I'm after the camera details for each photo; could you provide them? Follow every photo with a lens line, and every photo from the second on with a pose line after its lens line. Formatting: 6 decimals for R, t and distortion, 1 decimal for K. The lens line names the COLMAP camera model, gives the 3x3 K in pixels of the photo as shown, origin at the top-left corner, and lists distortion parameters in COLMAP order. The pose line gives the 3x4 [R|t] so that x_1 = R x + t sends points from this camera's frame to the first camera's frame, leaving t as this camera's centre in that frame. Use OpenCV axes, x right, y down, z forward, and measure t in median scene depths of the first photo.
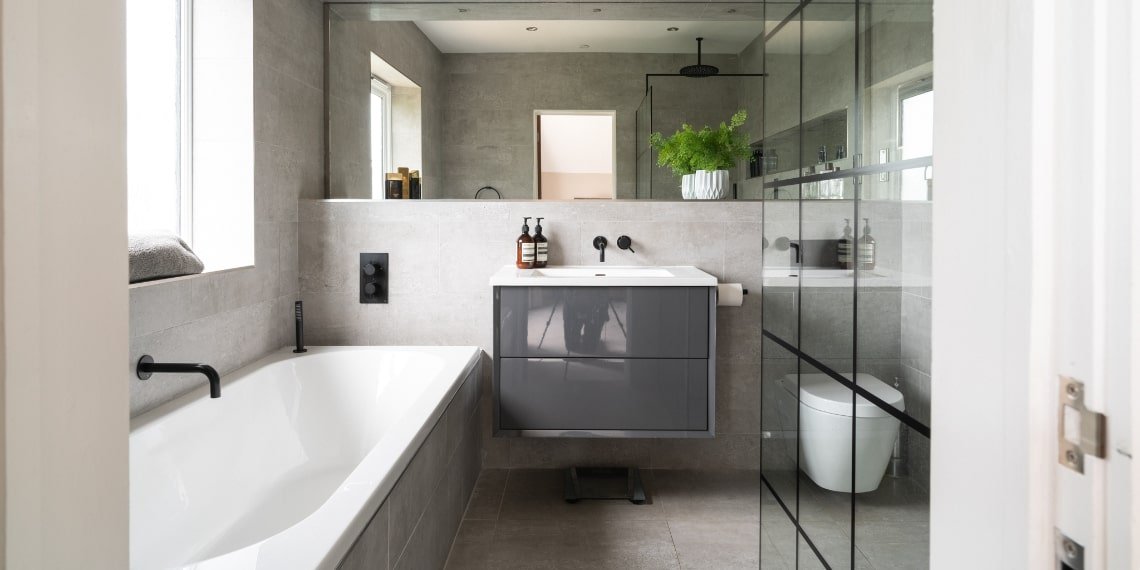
lens RADIAL K [[1192.9, 0, 570.5], [0, 1192.9, 211.0], [0, 0, 1]] dist [0.000856, 0.000556]
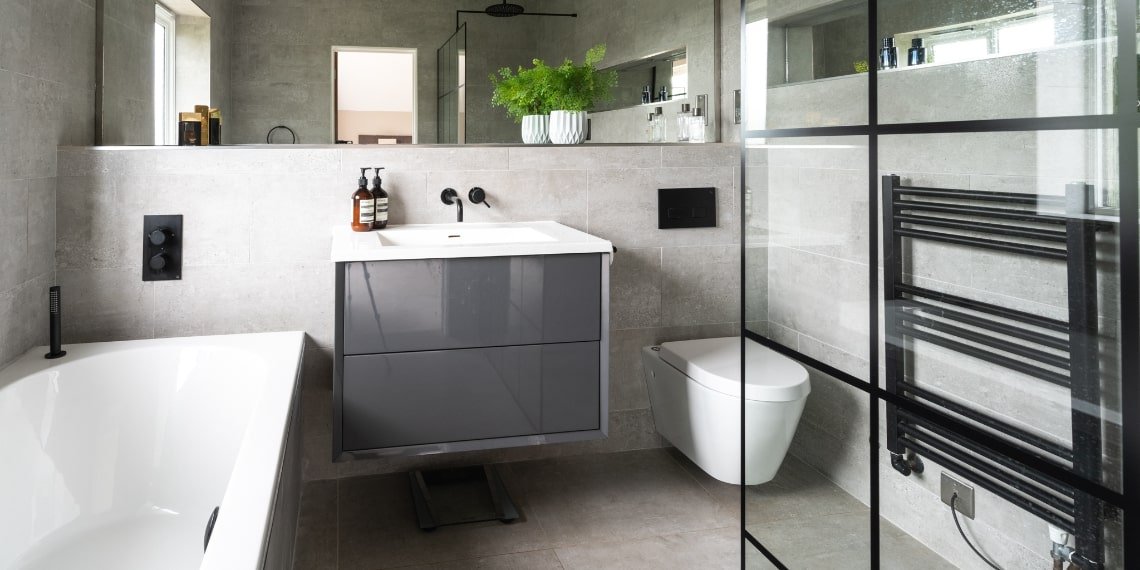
lens RADIAL K [[994.5, 0, 571.0], [0, 994.5, 98.2], [0, 0, 1]] dist [0.006589, 0.002621]
pose [[0.969595, 0.008548, 0.244566, -0.064520], [0.002334, 0.999021, -0.044171, -0.011477], [-0.244705, 0.043399, 0.968626, 0.294289]]
